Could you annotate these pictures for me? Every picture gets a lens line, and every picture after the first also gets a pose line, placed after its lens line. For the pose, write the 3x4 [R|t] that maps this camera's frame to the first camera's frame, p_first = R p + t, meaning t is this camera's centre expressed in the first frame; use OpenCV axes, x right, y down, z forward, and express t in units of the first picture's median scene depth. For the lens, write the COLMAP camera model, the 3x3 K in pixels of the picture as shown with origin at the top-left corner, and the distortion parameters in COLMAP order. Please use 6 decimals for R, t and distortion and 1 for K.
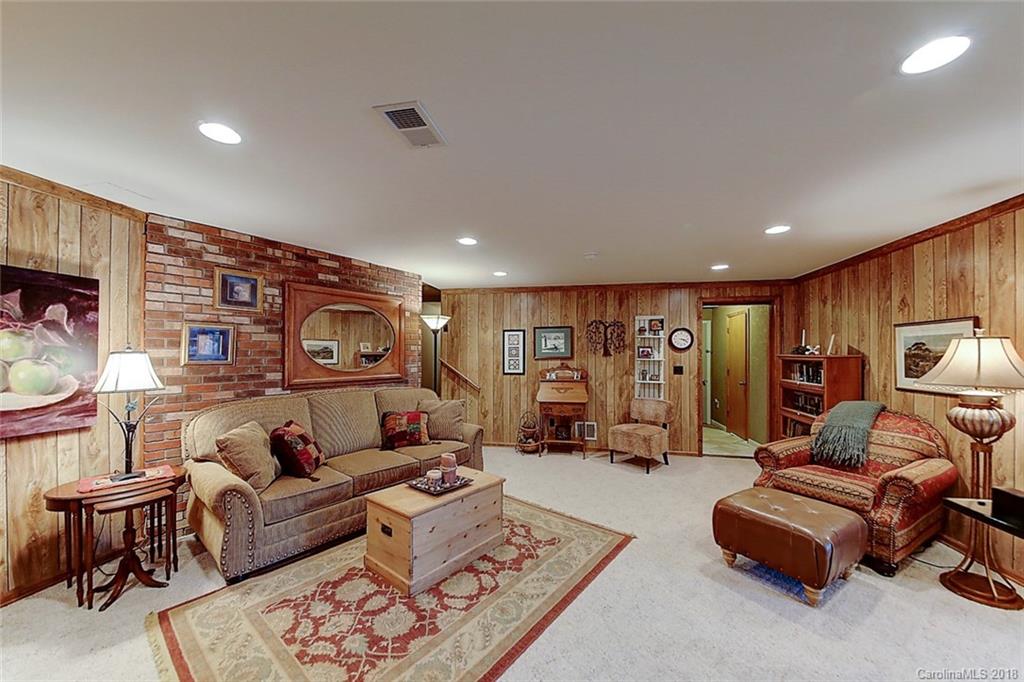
lens RADIAL K [[364.4, 0, 515.6], [0, 364.4, 352.7], [0, 0, 1]] dist [-0.000104, -0.000045]
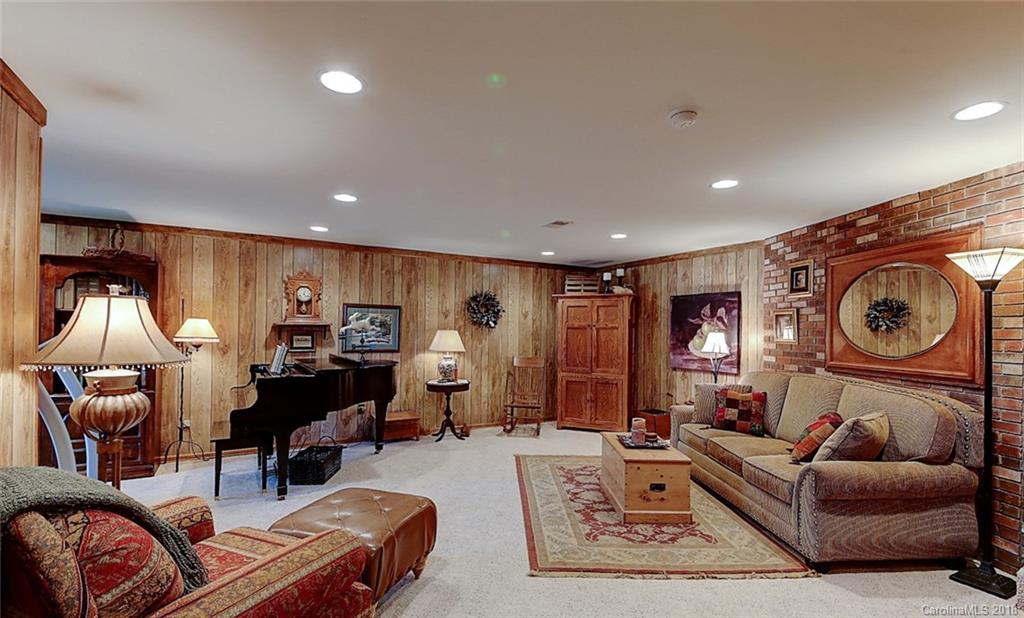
lens RADIAL K [[477.7, 0, 512.6], [0, 477.7, 327.3], [0, 0, 1]] dist [0.000118, 0.000031]
pose [[-0.758599, -0.018851, -0.651285, 0.946831], [-0.015107, 0.999822, -0.011342, 0.014254], [0.651383, 0.001235, -0.758748, 1.622924]]
